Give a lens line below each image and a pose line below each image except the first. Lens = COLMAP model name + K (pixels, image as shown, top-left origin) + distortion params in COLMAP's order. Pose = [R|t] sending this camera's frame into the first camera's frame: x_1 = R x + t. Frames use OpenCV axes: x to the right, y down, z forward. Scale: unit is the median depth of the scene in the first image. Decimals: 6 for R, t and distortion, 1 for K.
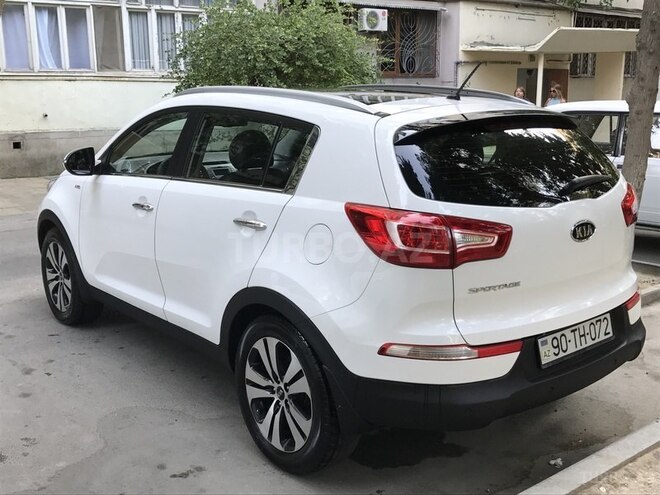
lens RADIAL K [[808.8, 0, 329.7], [0, 808.8, 246.6], [0, 0, 1]] dist [-0.003029, 0.000000]
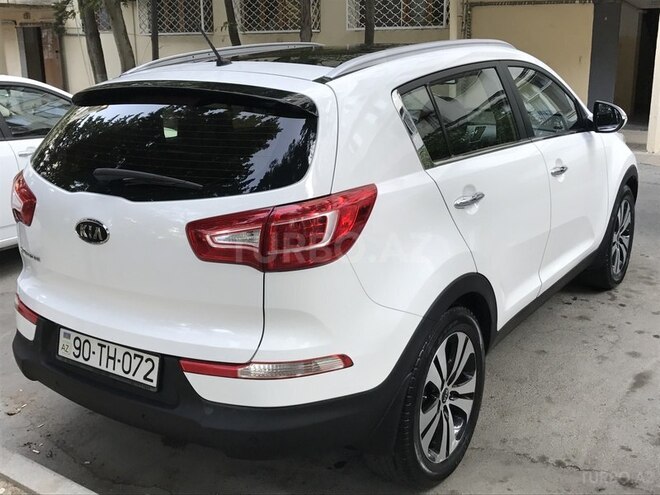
lens RADIAL K [[726.6, 0, 329.7], [0, 726.6, 247.5], [0, 0, 1]] dist [-0.071090, 0.000000]
pose [[0.291538, 0.243244, -0.925115, 1.074610], [-0.212506, 0.959430, 0.185298, -0.192344], [0.932656, 0.142572, 0.331401, 0.975876]]
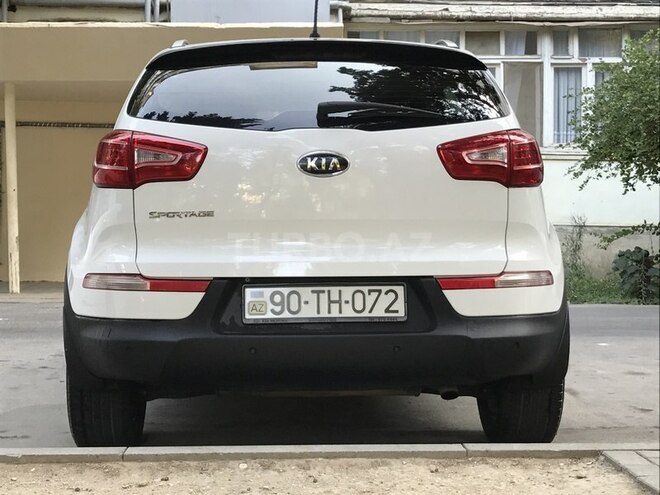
lens RADIAL K [[1232.5, 0, 330.2], [0, 1232.5, 248.2], [0, 0, 1]] dist [0.225181, 0.000000]
pose [[0.782207, 0.017164, -0.622783, 1.084718], [-0.137649, 0.979679, -0.145884, 0.241479], [0.607623, 0.199837, 0.768674, 0.070011]]
